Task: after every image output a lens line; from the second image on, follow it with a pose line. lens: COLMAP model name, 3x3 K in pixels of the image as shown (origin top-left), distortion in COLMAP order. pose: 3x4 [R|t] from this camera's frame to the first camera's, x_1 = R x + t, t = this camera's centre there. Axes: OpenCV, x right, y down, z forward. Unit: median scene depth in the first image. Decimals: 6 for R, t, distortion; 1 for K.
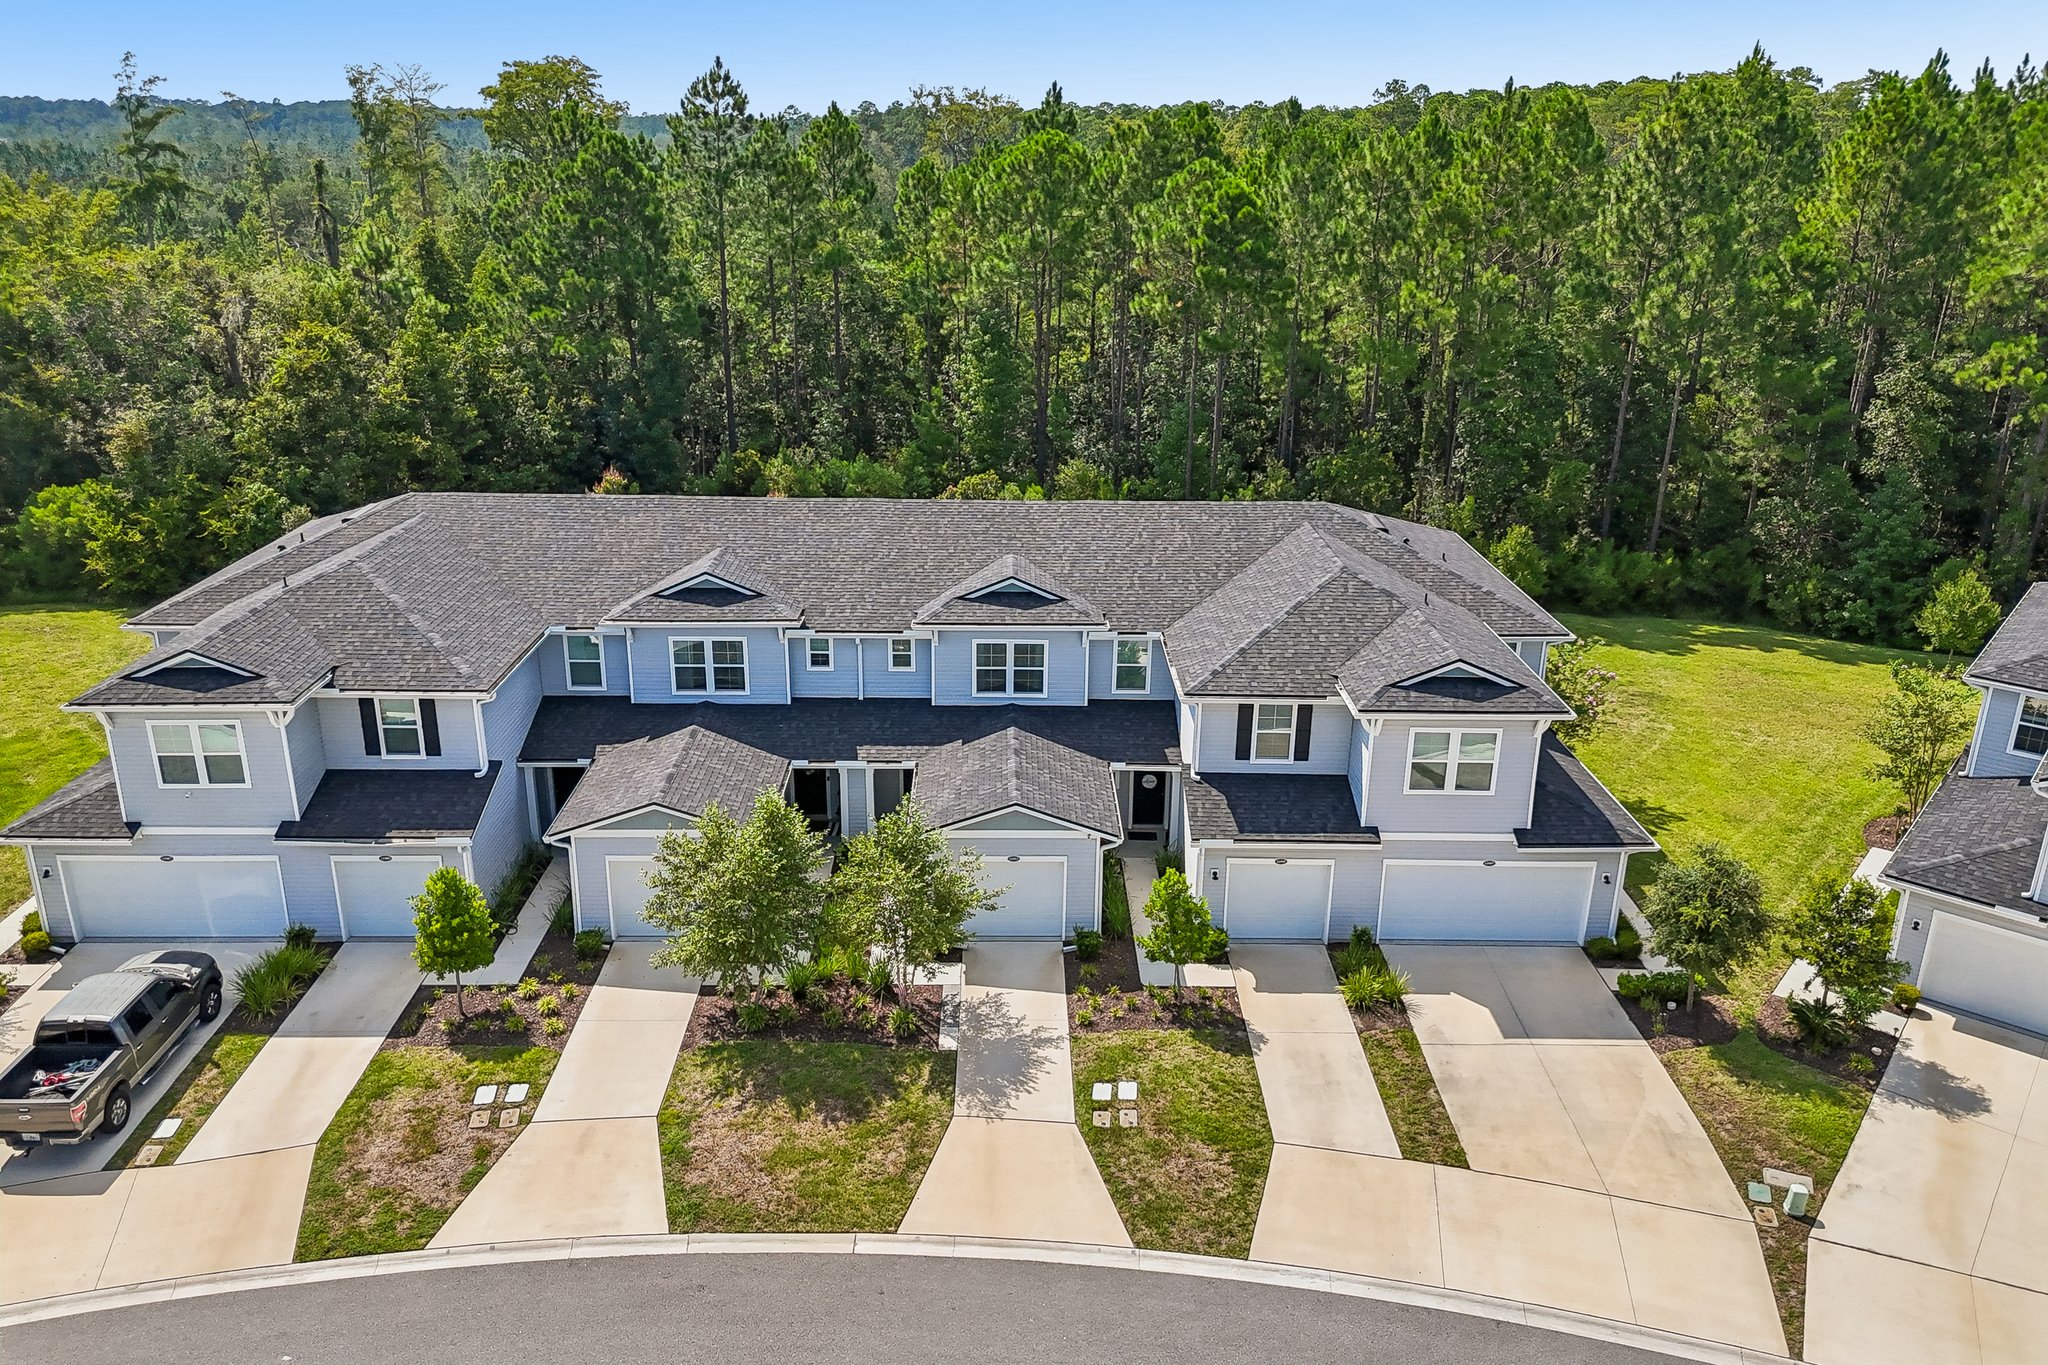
lens RADIAL K [[1523.7, 0, 1024.0], [0, 1523.7, 682.5], [0, 0, 1]] dist [0.013664, -0.004096]
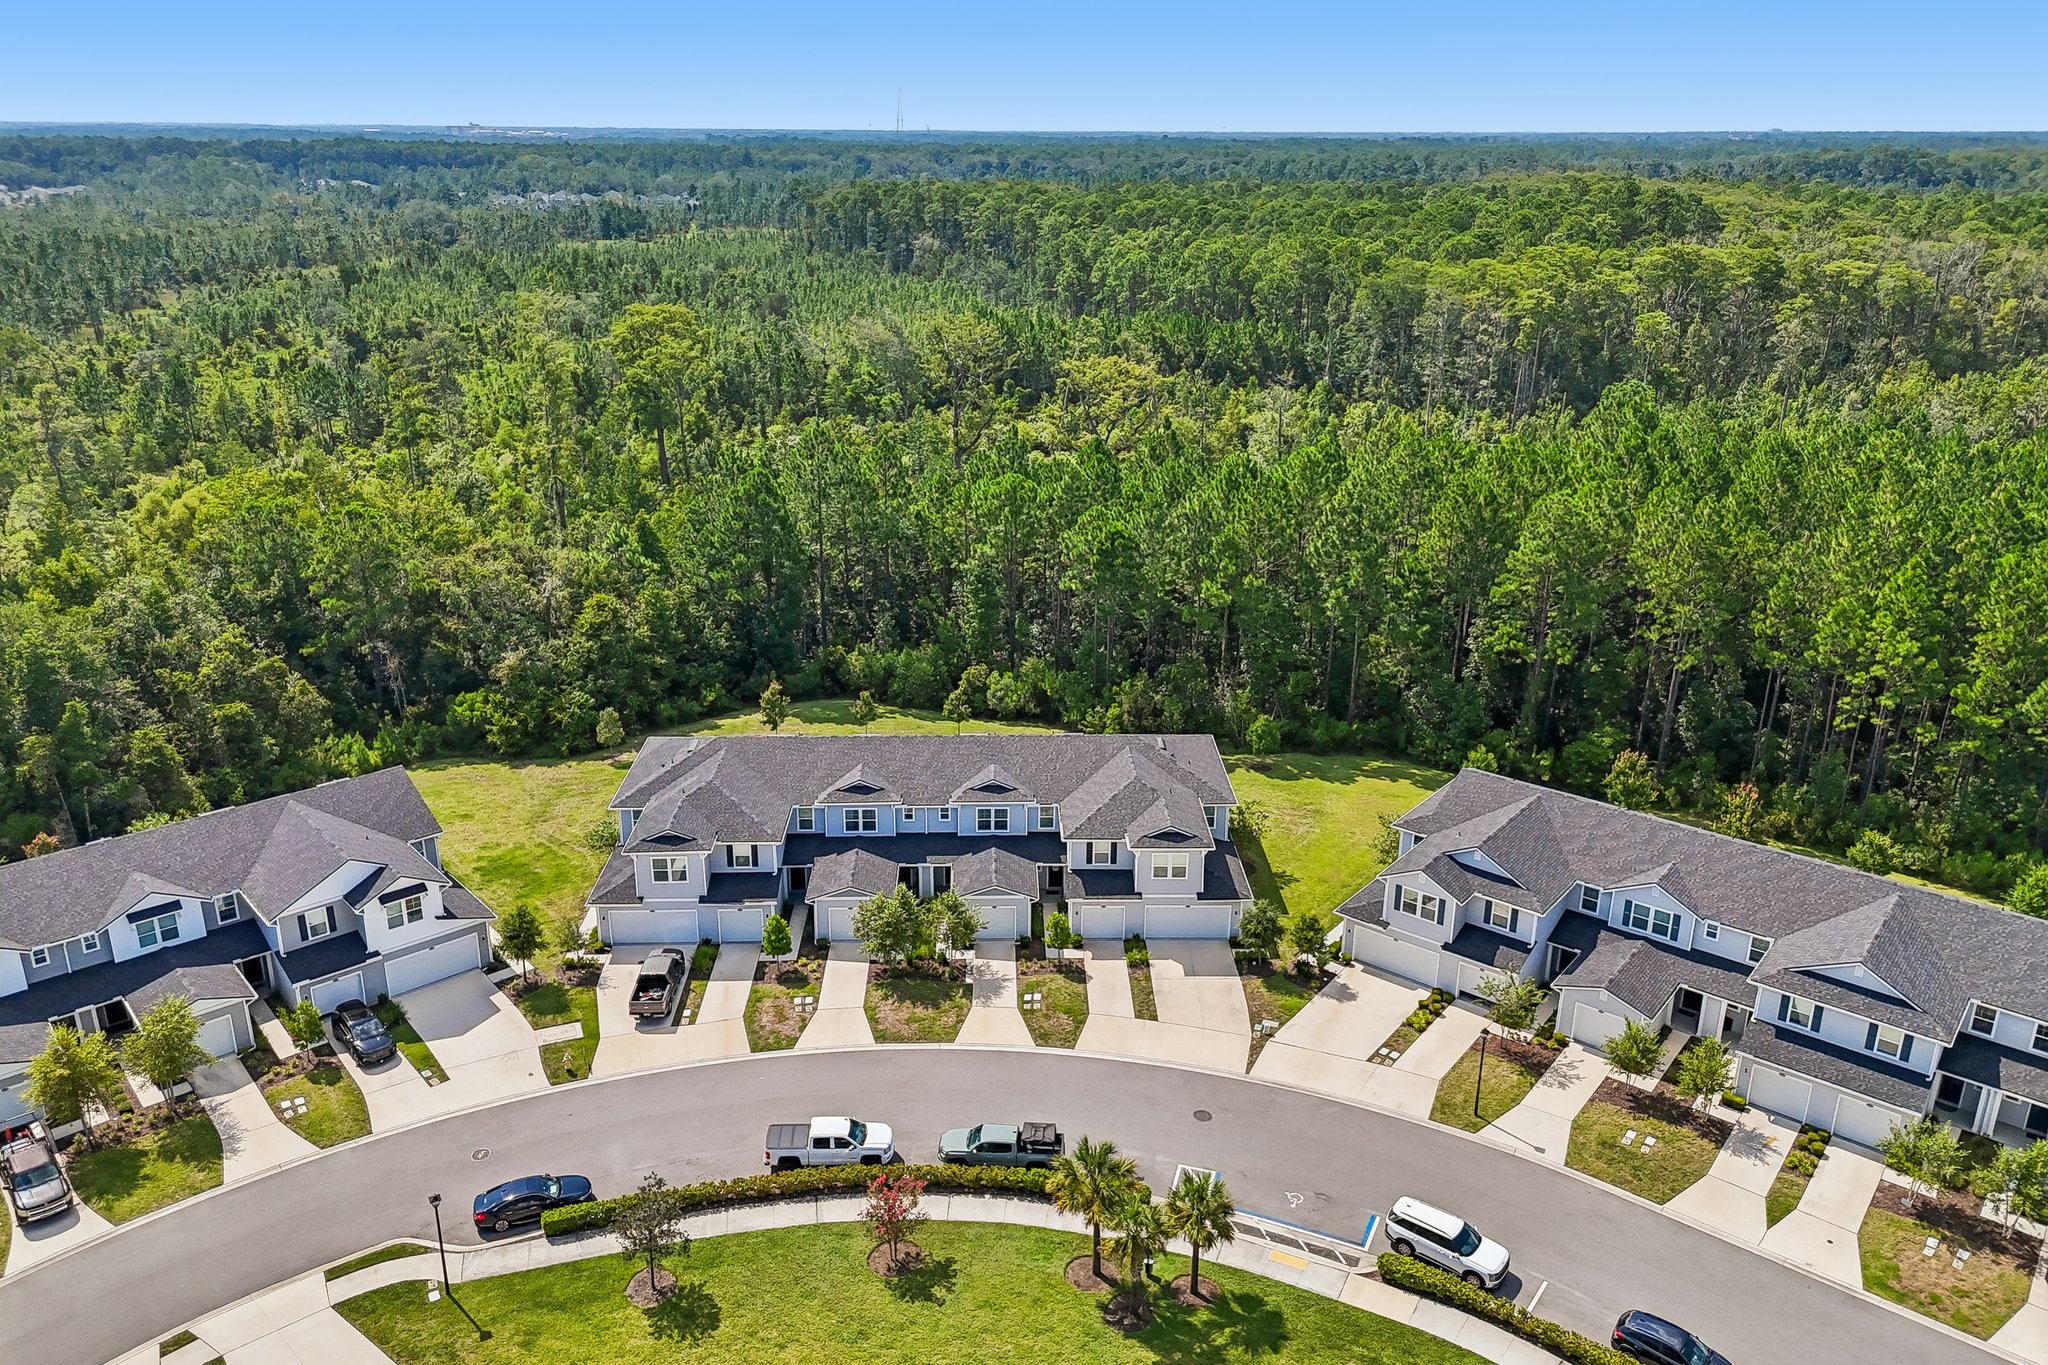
lens RADIAL K [[1565.5, 0, 1024.0], [0, 1565.5, 682.5], [0, 0, 1]] dist [0.037722, -0.005648]
pose [[0.999933, -0.010494, 0.004802, 0.032457], [0.010439, 0.999881, 0.011387, -0.273084], [-0.004921, -0.011336, 0.999924, -1.513712]]
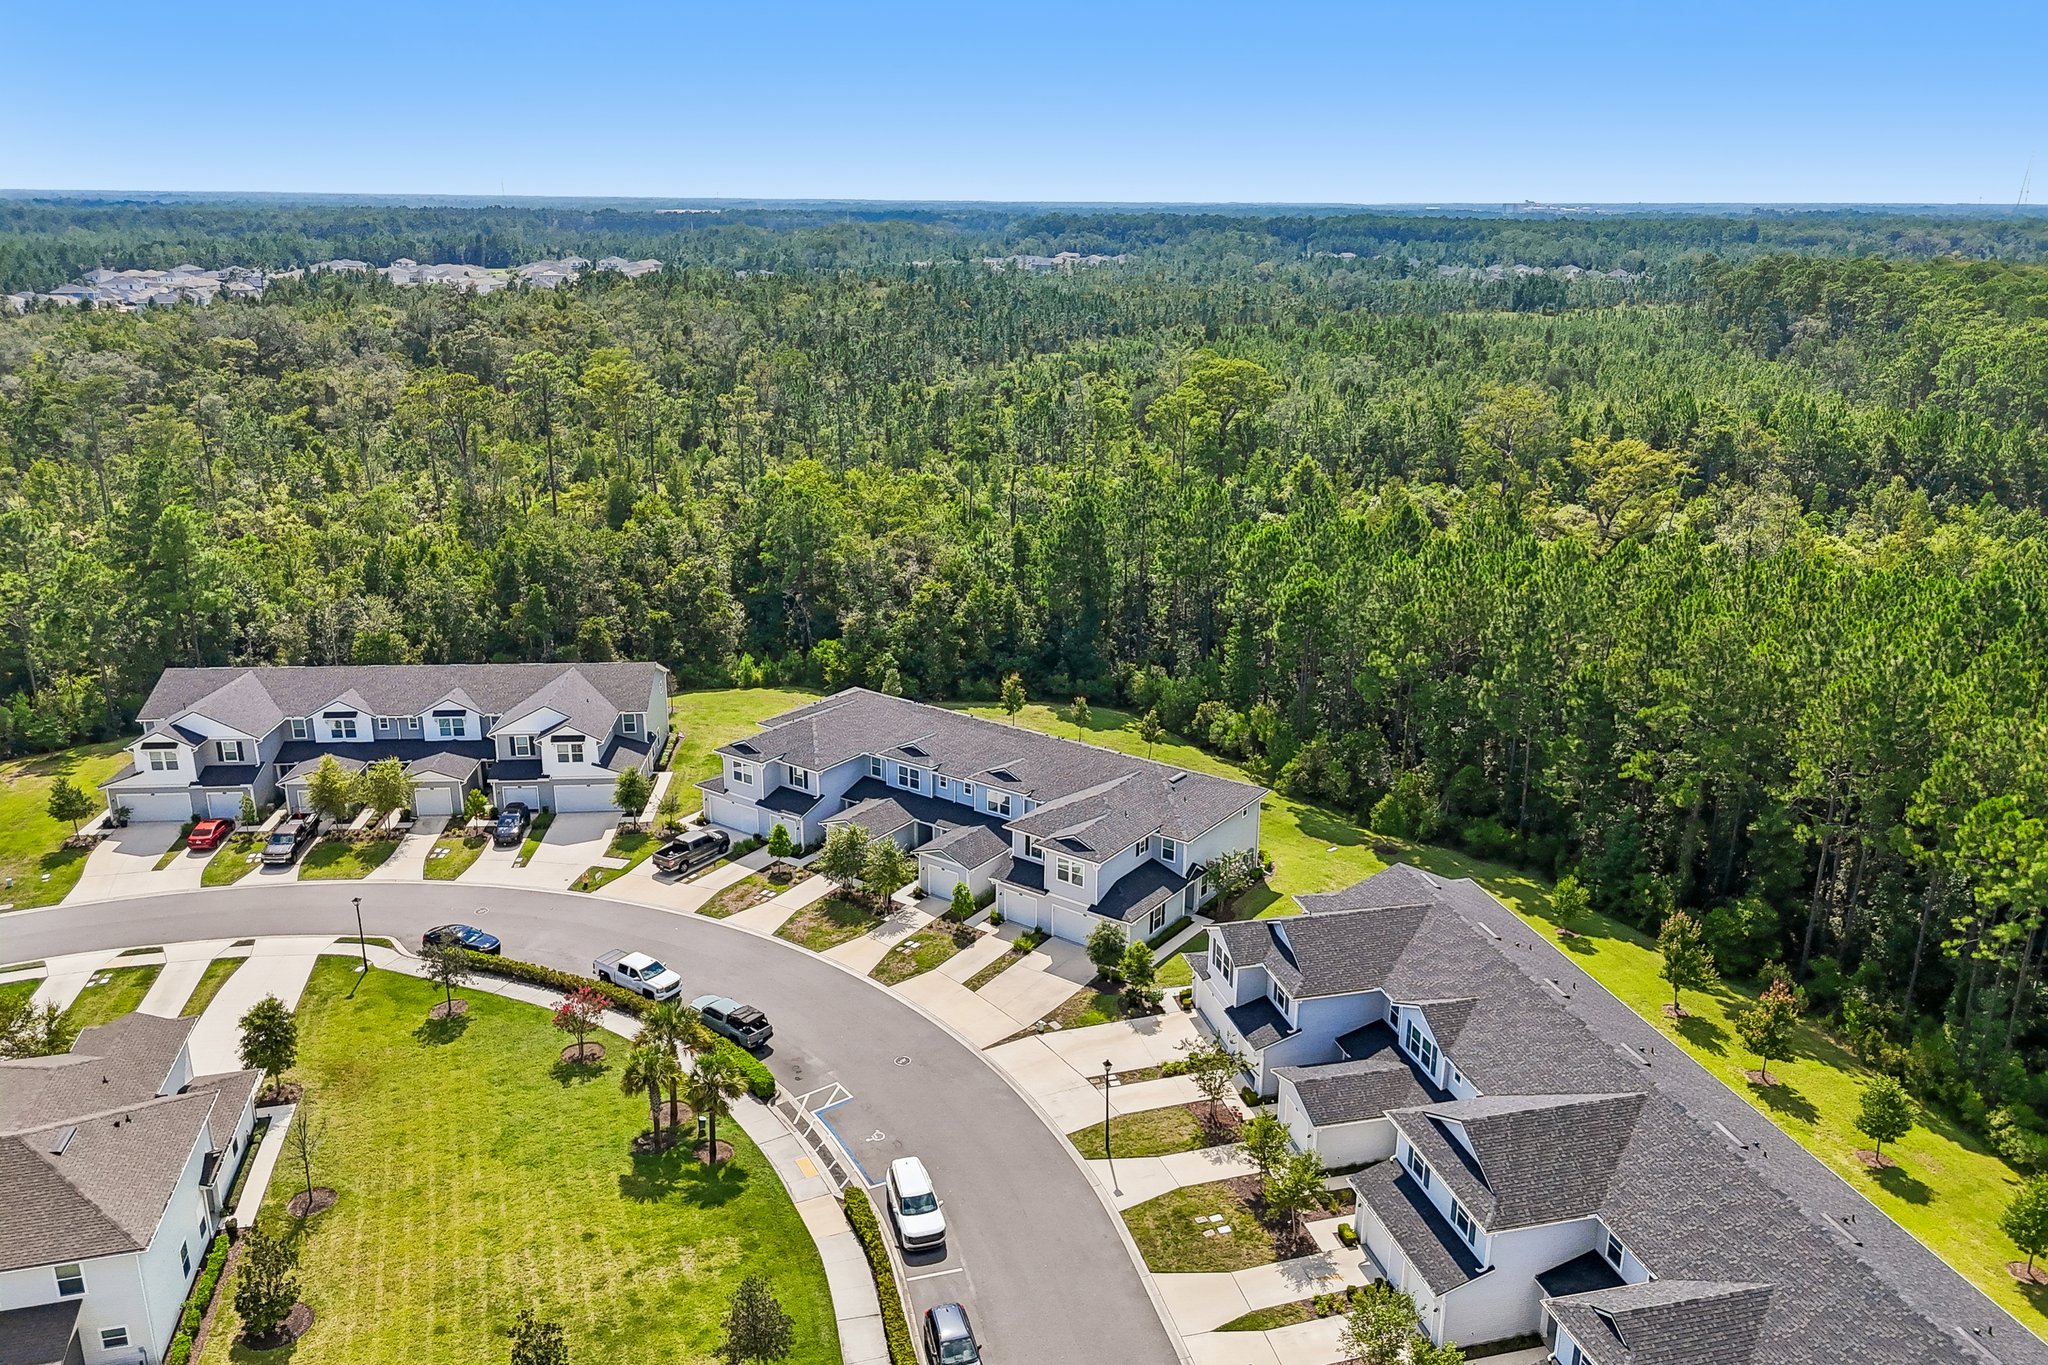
lens RADIAL K [[1565.5, 0, 1024.0], [0, 1565.5, 682.5], [0, 0, 1]] dist [0.037722, -0.005648]
pose [[0.793543, 0.171755, -0.583772, 1.734195], [-0.192320, 0.980956, 0.027184, -0.327074], [0.577323, 0.090699, 0.811463, -1.281515]]
